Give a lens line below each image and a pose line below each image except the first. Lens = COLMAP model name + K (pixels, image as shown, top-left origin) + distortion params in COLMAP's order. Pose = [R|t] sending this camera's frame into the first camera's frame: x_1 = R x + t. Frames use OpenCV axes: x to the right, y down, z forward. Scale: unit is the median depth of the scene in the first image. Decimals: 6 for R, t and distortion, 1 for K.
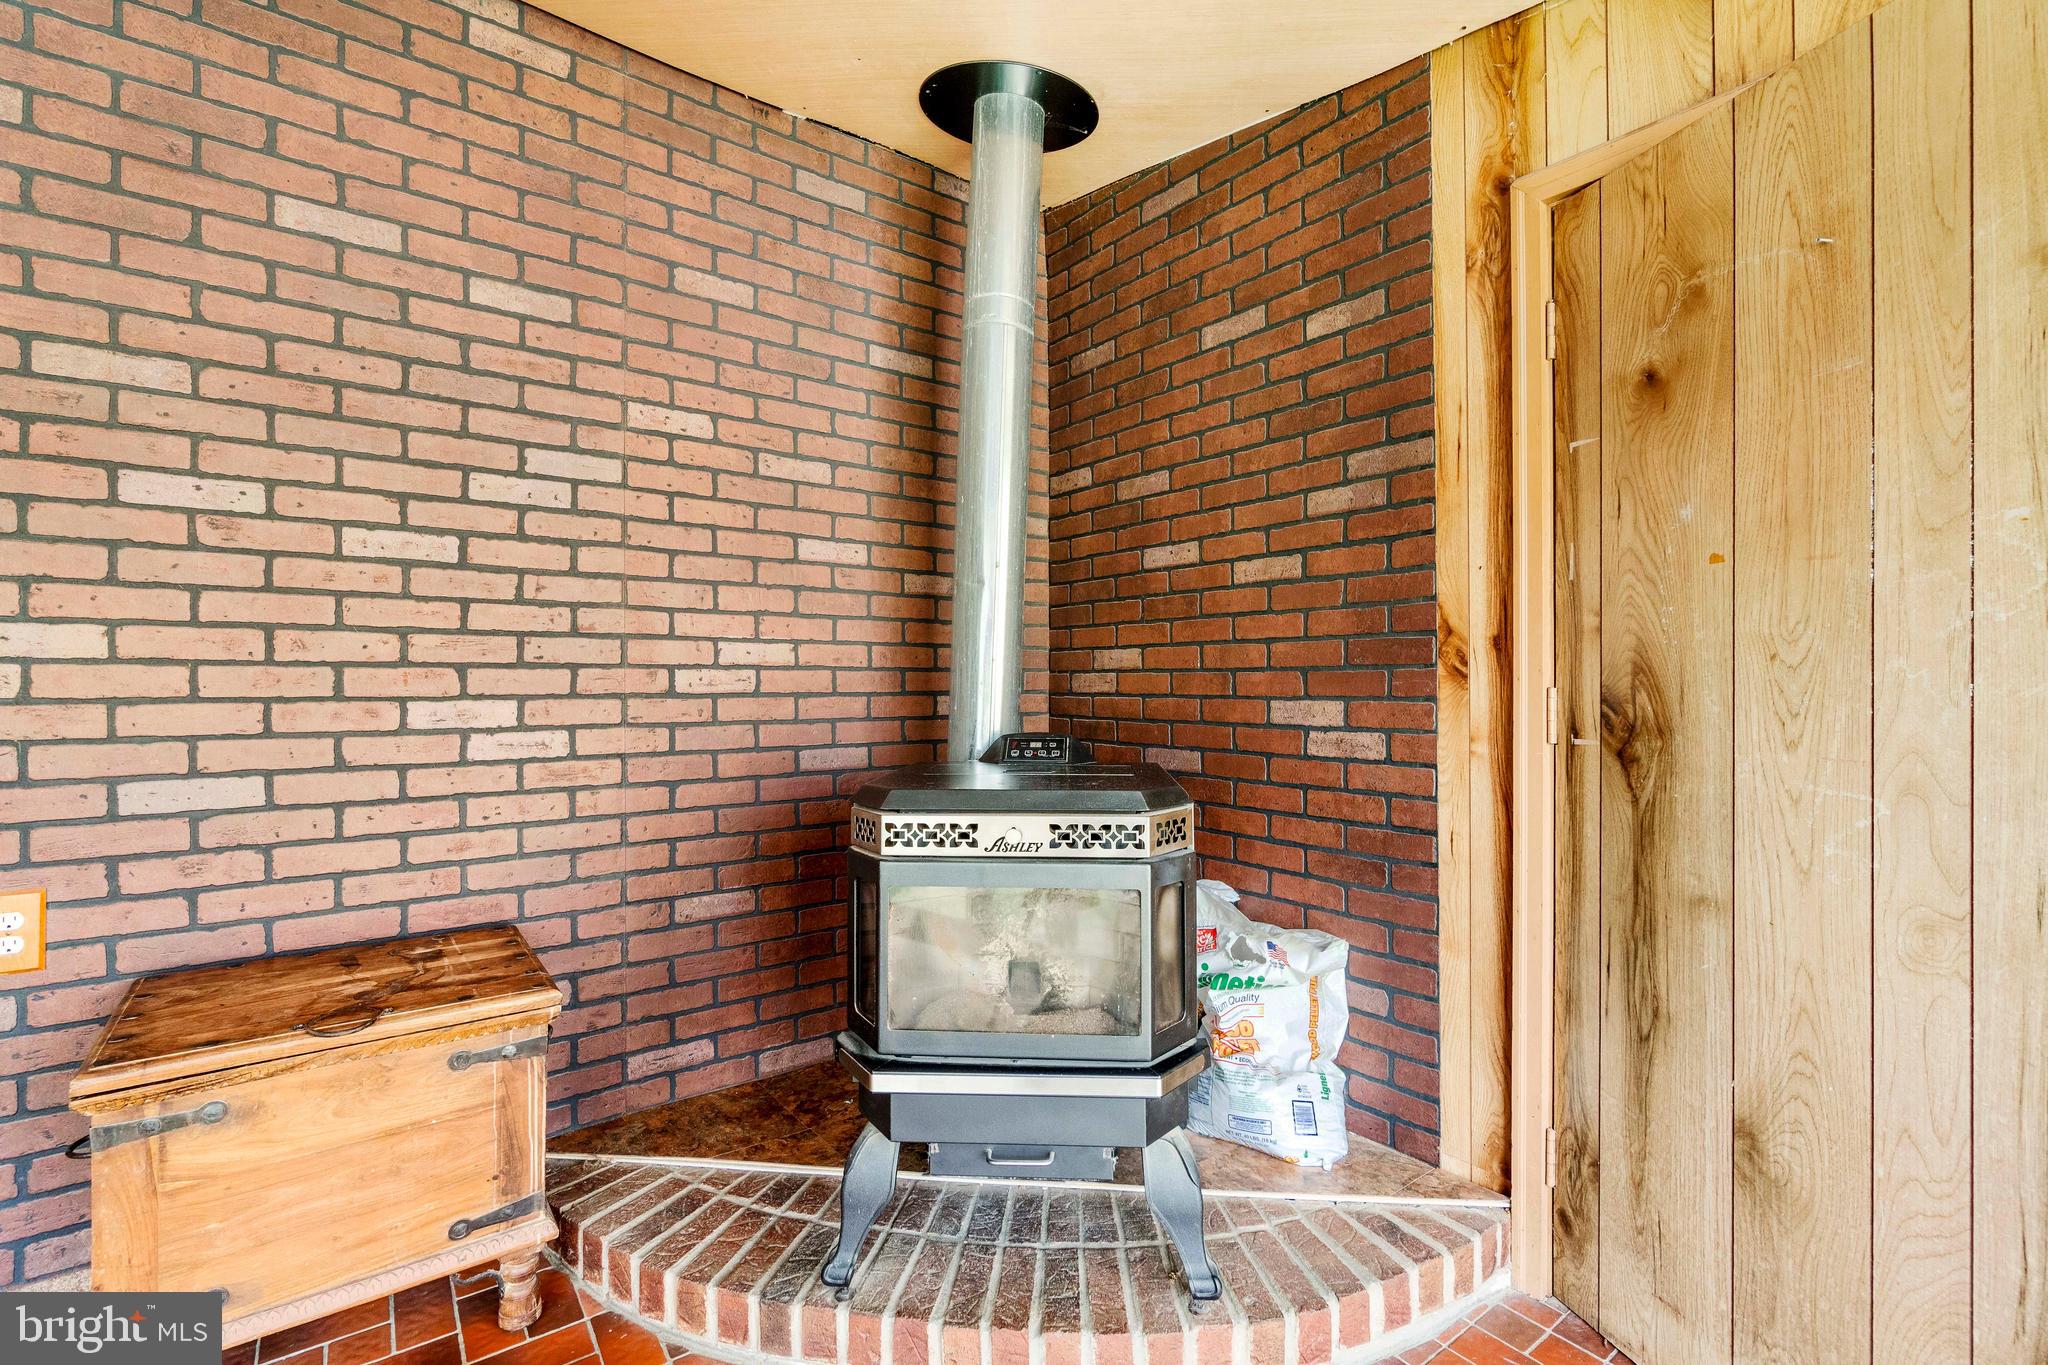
lens RADIAL K [[907.6, 0, 1030.5], [0, 907.6, 669.3], [0, 0, 1]] dist [-0.000479, 0.000823]
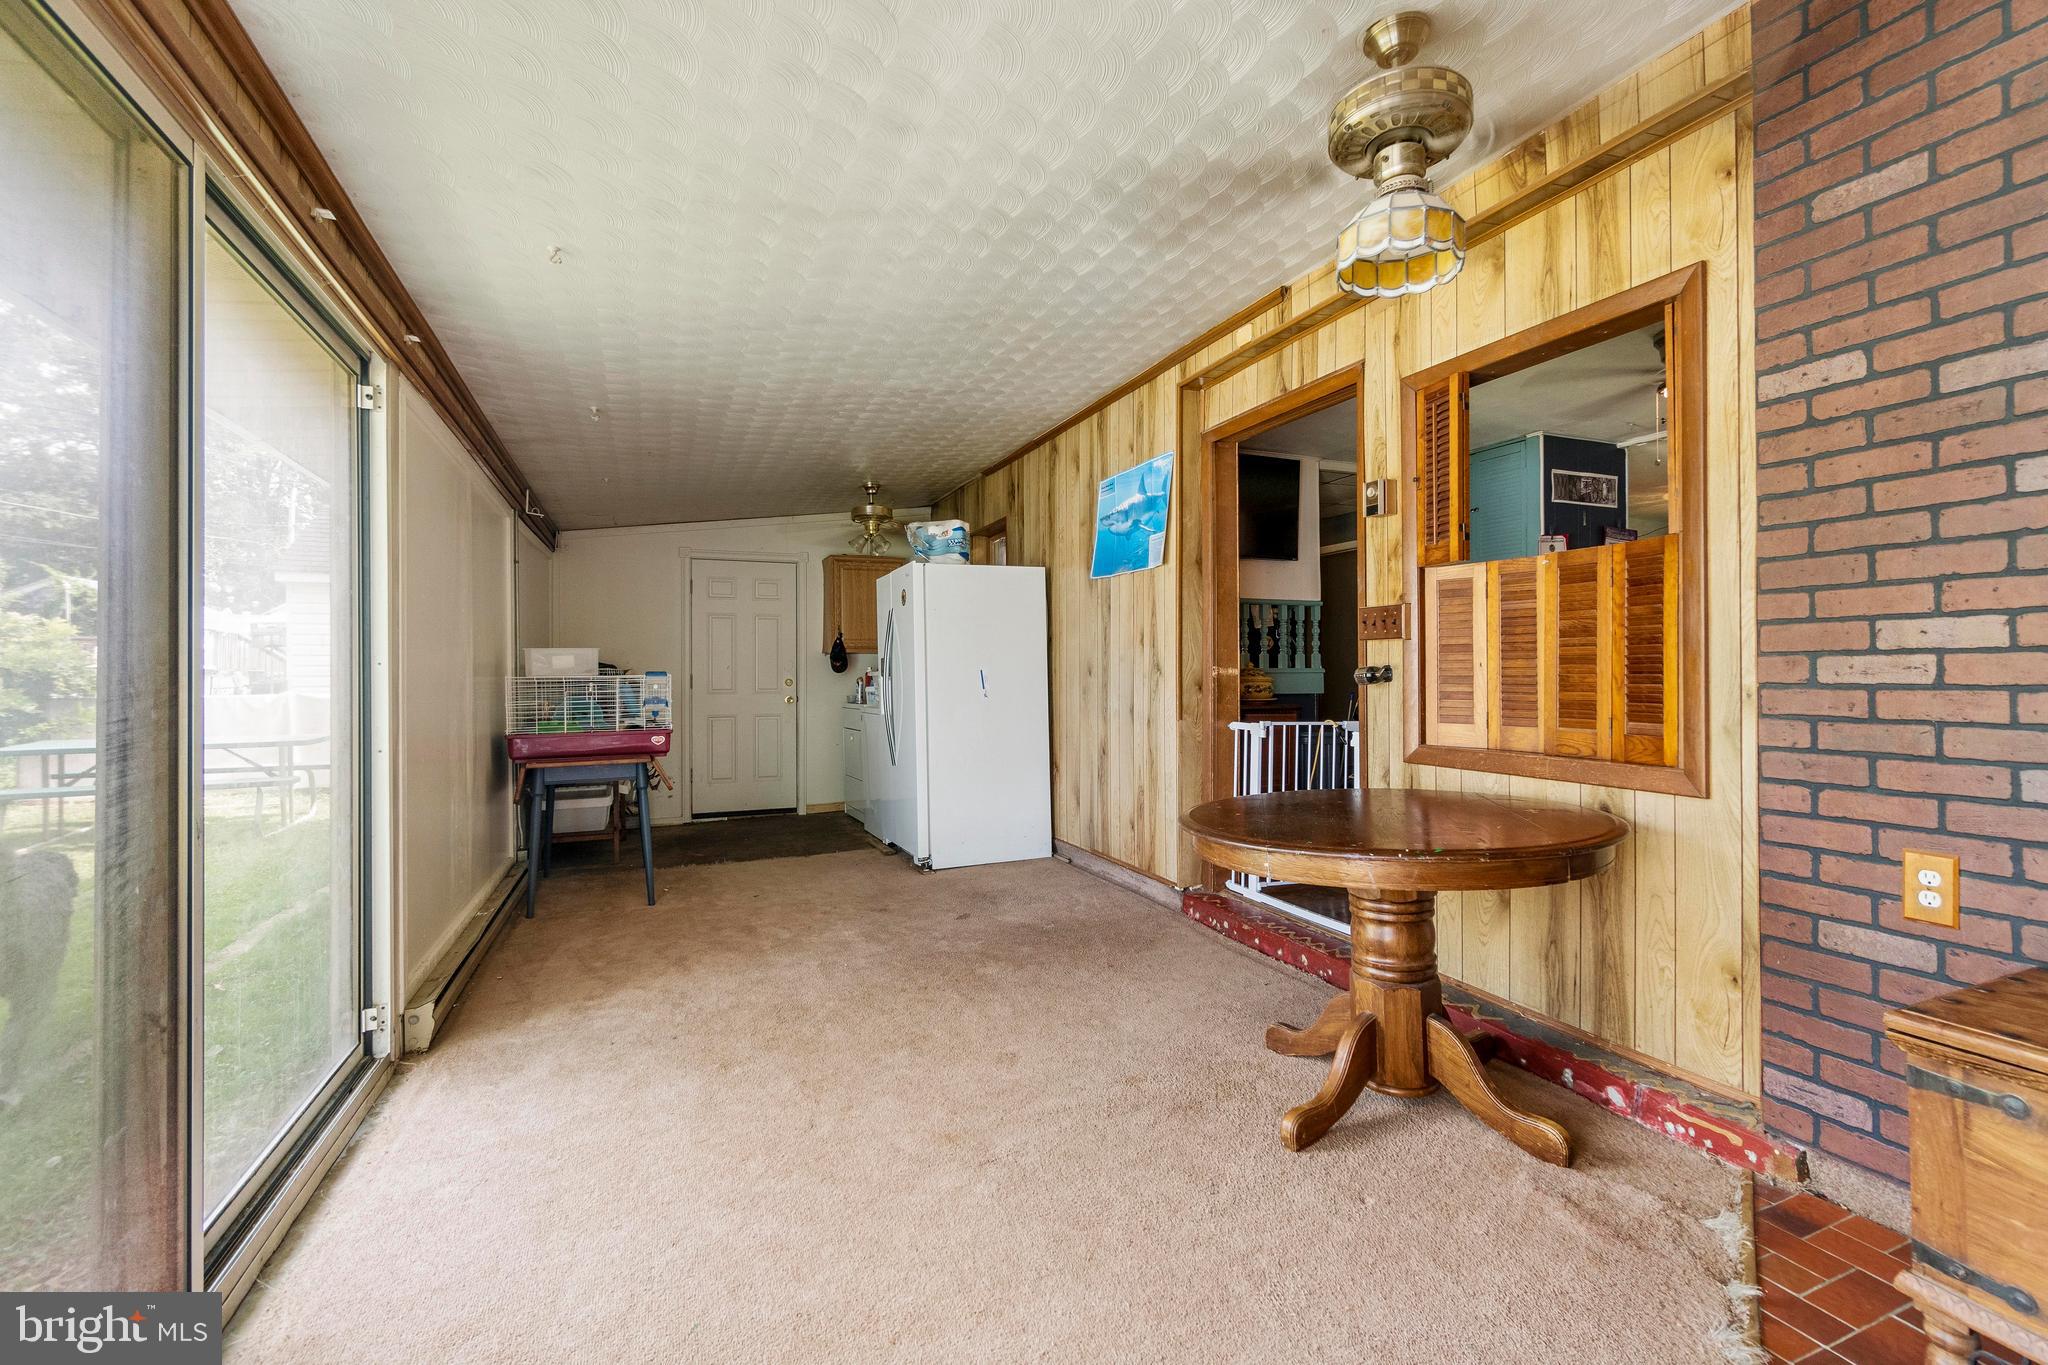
lens RADIAL K [[907.6, 0, 1031.6], [0, 907.6, 680.5], [0, 0, 1]] dist [-0.000479, 0.000823]
pose [[-0.269056, 0.007409, -0.963096, 0.287422], [0.018977, 0.999817, 0.002390, 0.003024], [0.962938, -0.017634, -0.269147, 0.214765]]
